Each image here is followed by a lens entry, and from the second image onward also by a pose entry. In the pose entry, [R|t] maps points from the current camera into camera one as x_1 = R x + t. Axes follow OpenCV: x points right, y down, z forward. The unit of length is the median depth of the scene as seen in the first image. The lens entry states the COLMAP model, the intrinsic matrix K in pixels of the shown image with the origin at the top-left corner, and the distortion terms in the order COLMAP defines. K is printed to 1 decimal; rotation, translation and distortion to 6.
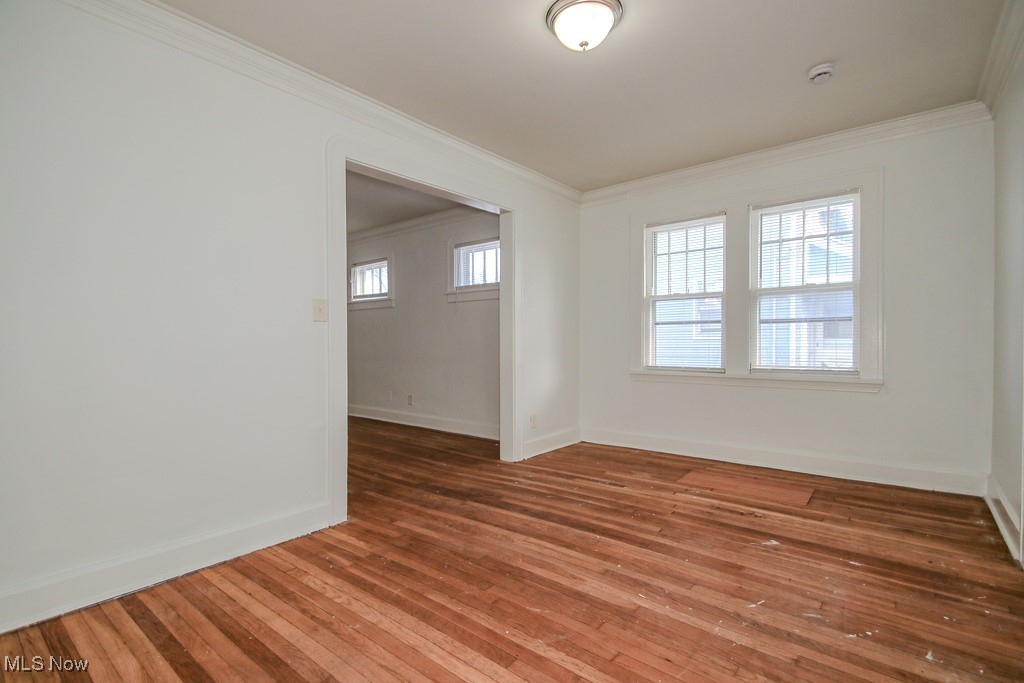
lens RADIAL K [[487.5, 0, 487.9], [0, 487.5, 337.0], [0, 0, 1]] dist [-0.018064, -0.001663]
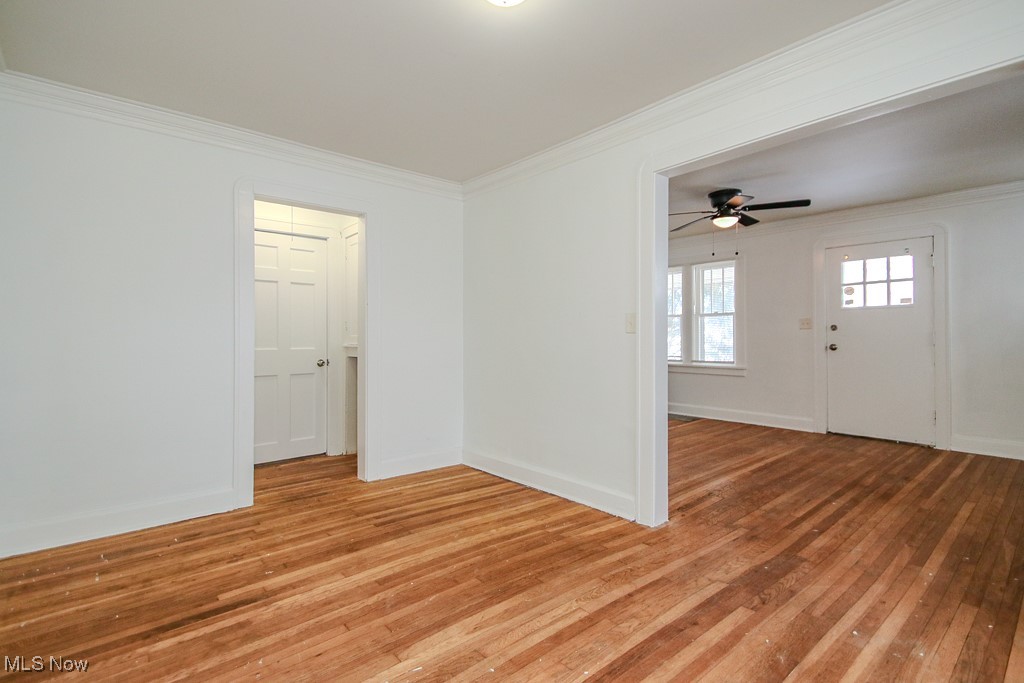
lens RADIAL K [[487.5, 0, 514.7], [0, 487.5, 335.0], [0, 0, 1]] dist [-0.018064, -0.001663]
pose [[-0.142297, 0.010990, -0.989763, 0.905432], [0.003980, 0.999937, 0.010531, -0.041312], [0.989816, -0.002440, -0.142332, 1.044253]]
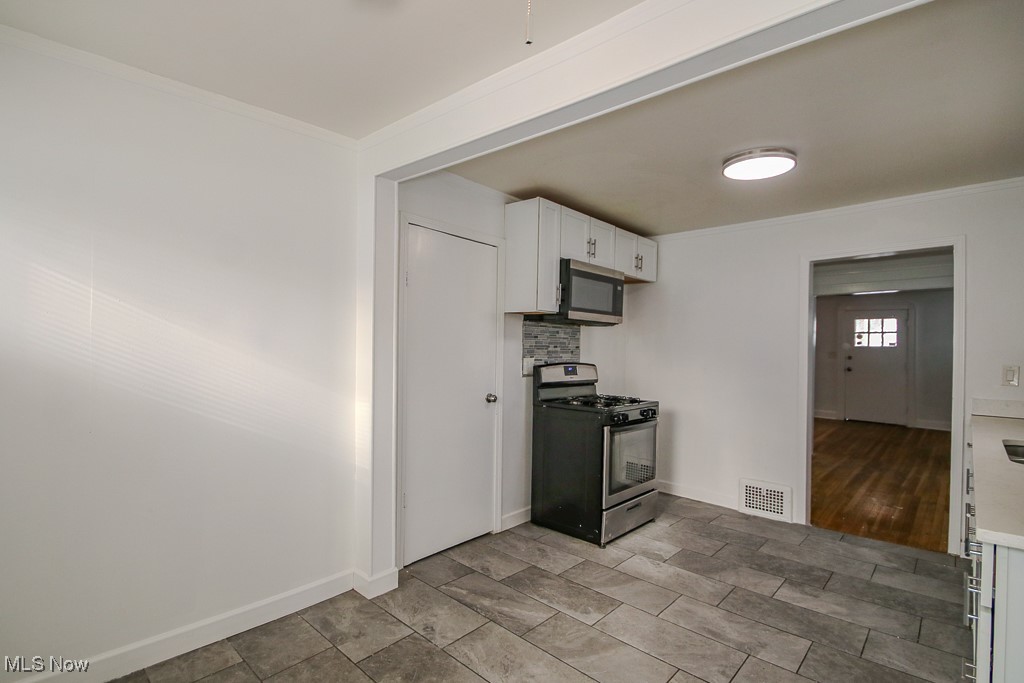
lens RADIAL K [[487.5, 0, 509.3], [0, 487.5, 343.5], [0, 0, 1]] dist [-0.018064, -0.001663]
pose [[-0.019878, 0.006378, -0.999782, 2.233426], [-0.024909, 0.999666, 0.006873, -0.112355], [0.999492, 0.025040, -0.019712, -0.317851]]
